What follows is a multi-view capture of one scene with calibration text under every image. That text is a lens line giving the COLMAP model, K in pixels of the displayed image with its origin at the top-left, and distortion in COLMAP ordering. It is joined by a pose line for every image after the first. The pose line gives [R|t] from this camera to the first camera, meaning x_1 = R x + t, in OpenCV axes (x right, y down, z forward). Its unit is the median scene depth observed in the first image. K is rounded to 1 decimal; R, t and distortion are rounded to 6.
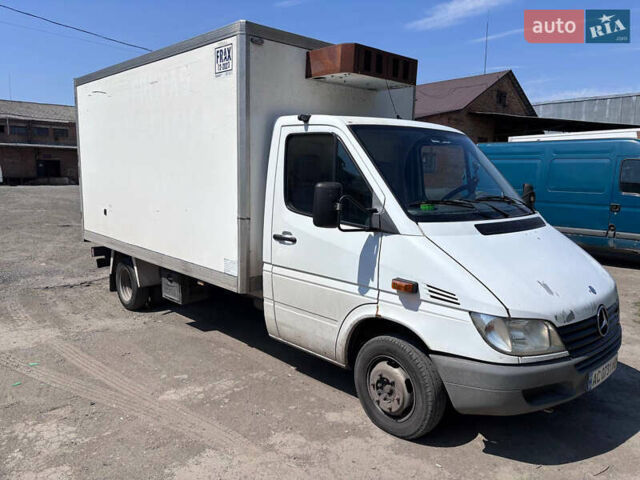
lens RADIAL K [[481.2, 0, 324.5], [0, 481.2, 237.2], [0, 0, 1]] dist [0.033735, -0.033713]
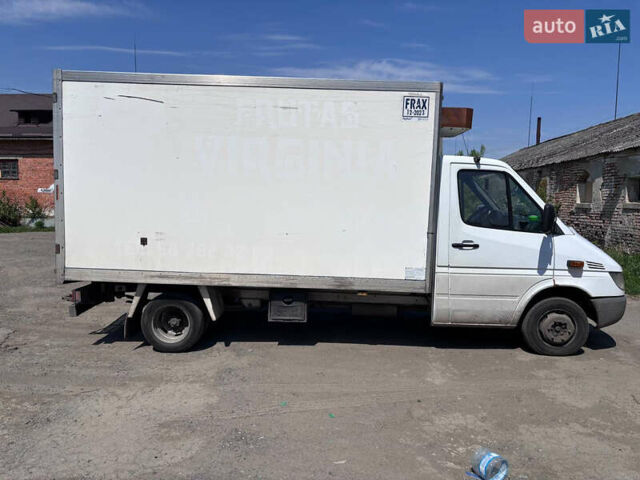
lens RADIAL K [[481.2, 0, 319.3], [0, 481.2, 238.9], [0, 0, 1]] dist [0.033735, -0.033713]
pose [[0.704542, -0.058118, 0.707279, -1.355652], [0.081024, 0.996711, 0.001191, -0.051851], [-0.705022, 0.056467, 0.706934, 0.328657]]
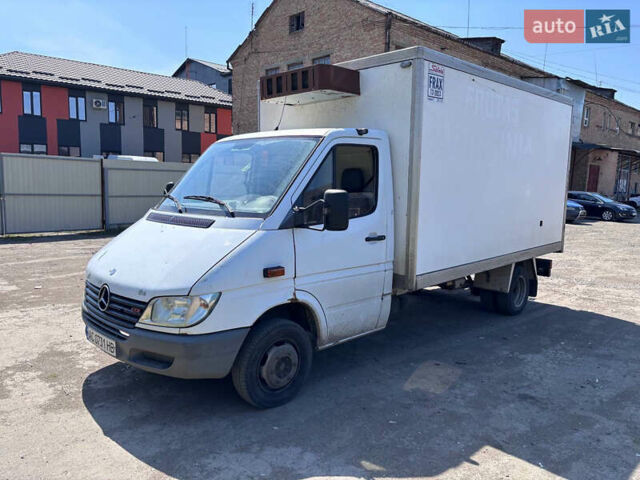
lens RADIAL K [[481.2, 0, 310.2], [0, 481.2, 243.7], [0, 0, 1]] dist [0.033735, -0.033713]
pose [[0.046400, -0.156737, 0.986550, -1.482009], [0.119171, 0.981429, 0.150319, -0.221381], [-0.991789, 0.110593, 0.064217, 1.327893]]
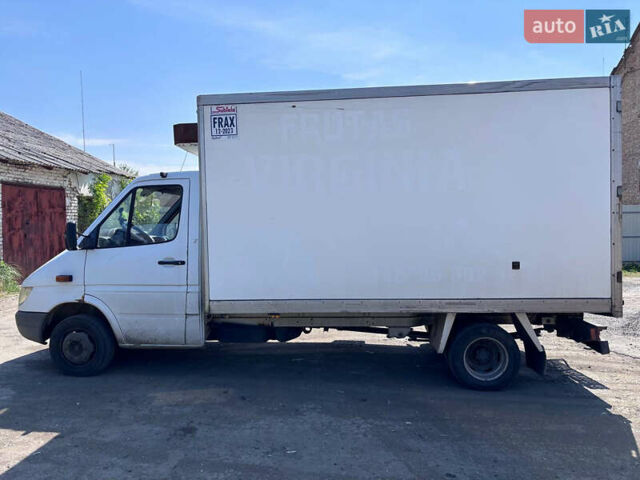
lens RADIAL K [[481.2, 0, 316.6], [0, 481.2, 243.8], [0, 0, 1]] dist [0.033735, -0.033713]
pose [[0.787240, -0.057727, 0.613938, -0.837893], [0.115523, 0.991788, -0.054877, 0.028612], [-0.605729, 0.114126, 0.787444, -0.082483]]
